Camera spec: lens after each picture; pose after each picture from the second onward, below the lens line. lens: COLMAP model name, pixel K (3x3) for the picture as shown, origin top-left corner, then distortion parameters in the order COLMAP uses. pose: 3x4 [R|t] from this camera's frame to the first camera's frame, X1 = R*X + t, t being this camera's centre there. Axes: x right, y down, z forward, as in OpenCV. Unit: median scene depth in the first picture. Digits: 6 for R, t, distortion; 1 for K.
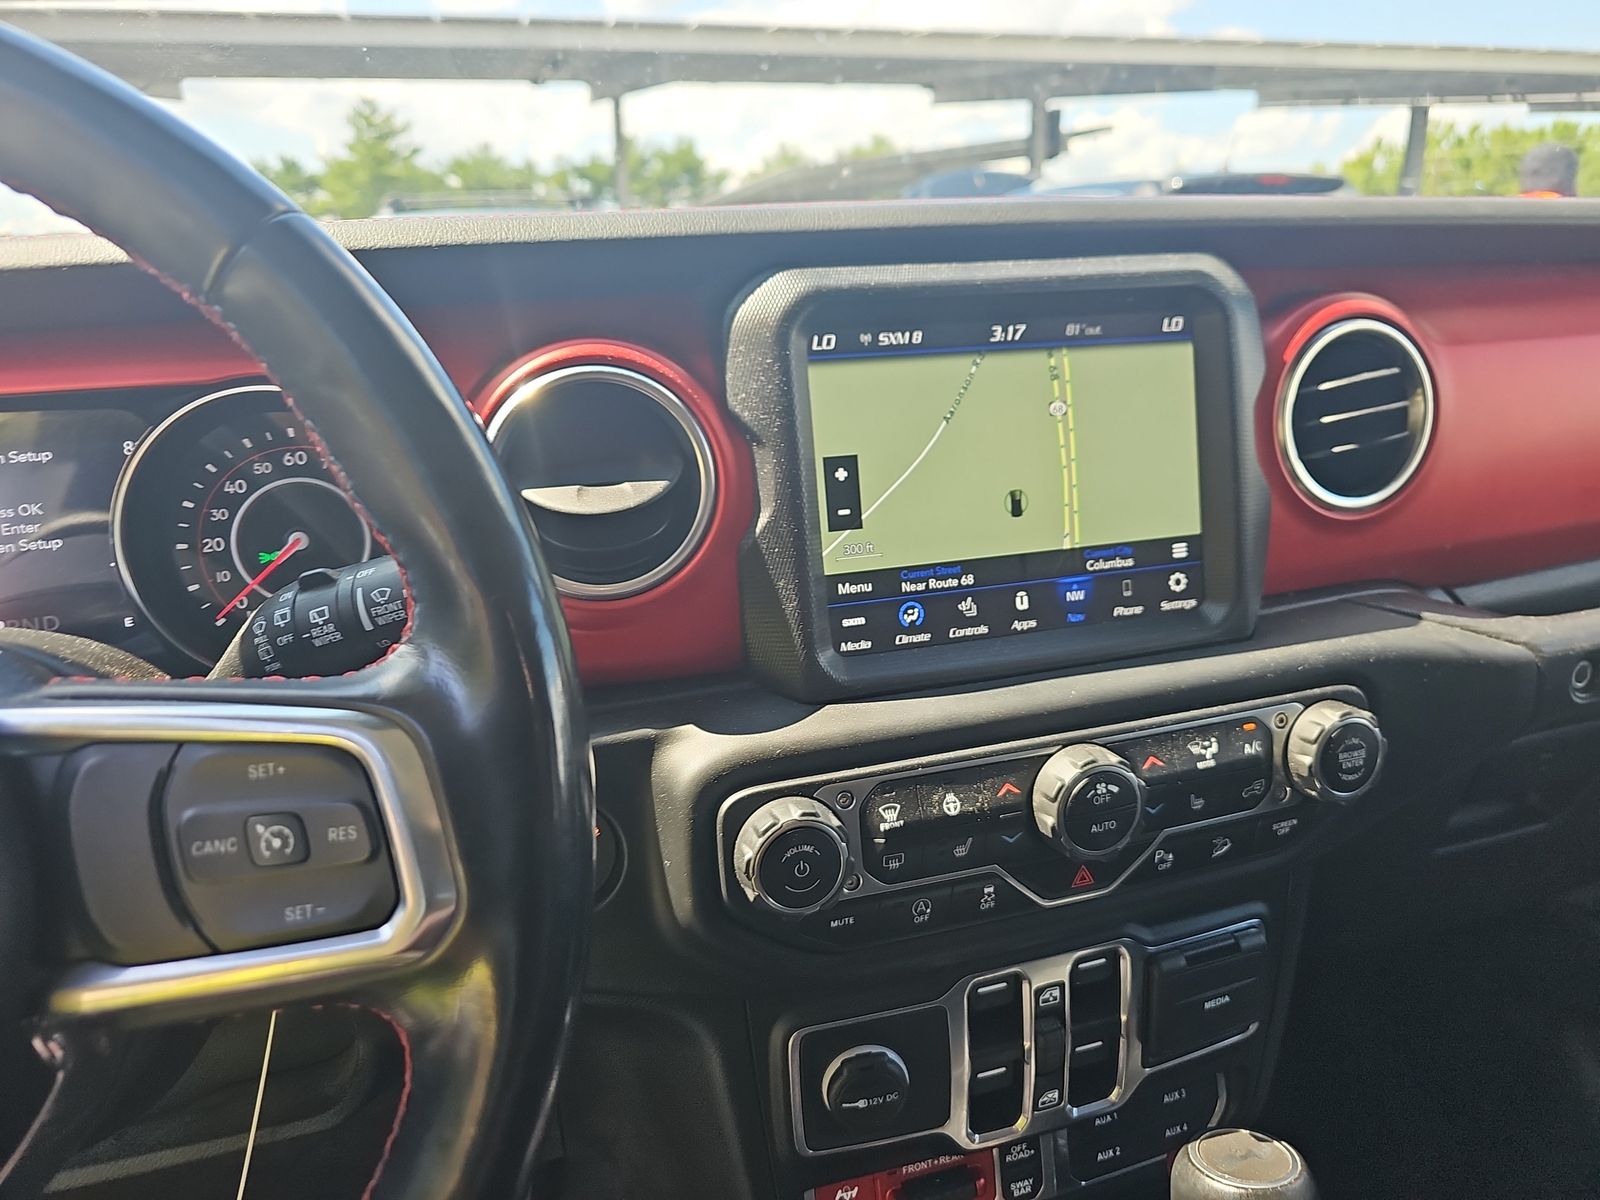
lens RADIAL K [[1094.0, 0, 798.4], [0, 1094.0, 592.5], [0, 0, 1]] dist [0.003234, -0.005577]
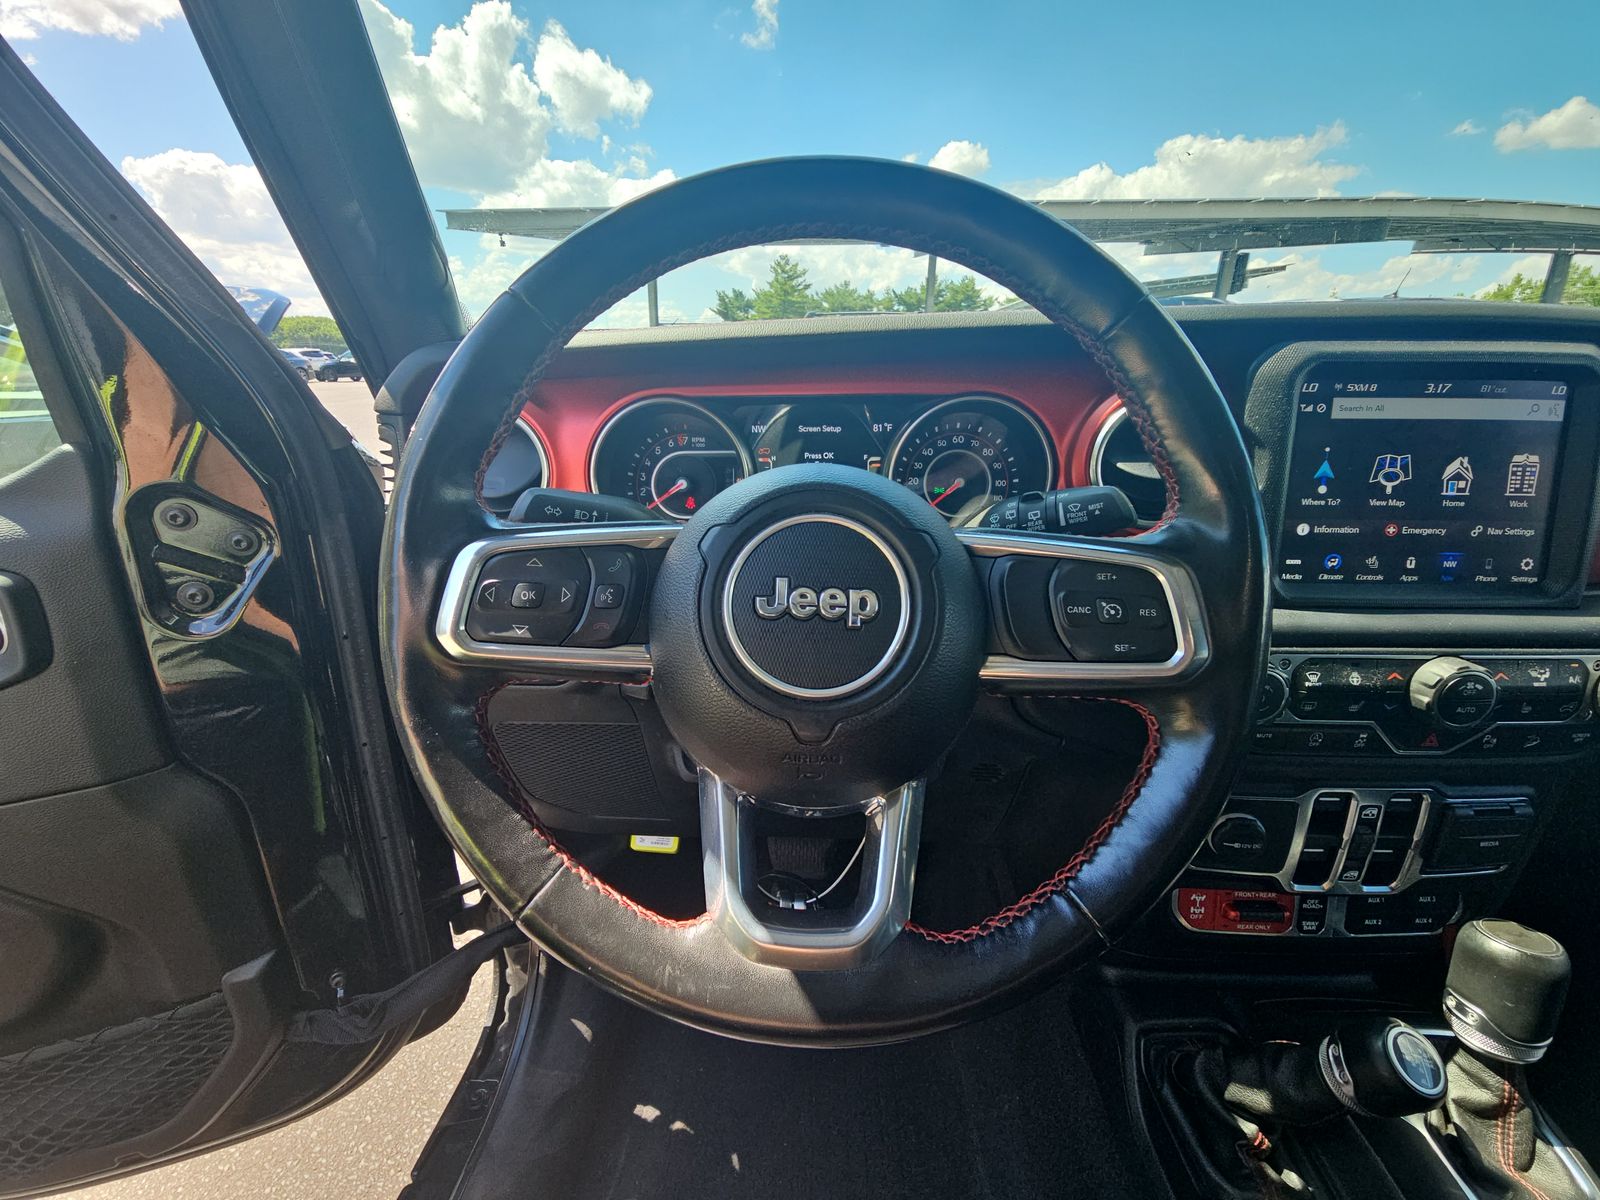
lens RADIAL K [[656.4, 0, 800.0], [0, 656.4, 600.0], [0, 0, 1]] dist [0.001156, -0.010224]
pose [[0.939855, 0.139971, -0.311577, -0.326300], [-0.119202, 0.989239, 0.084833, 0.087380], [0.320098, -0.042590, 0.946427, -0.166984]]
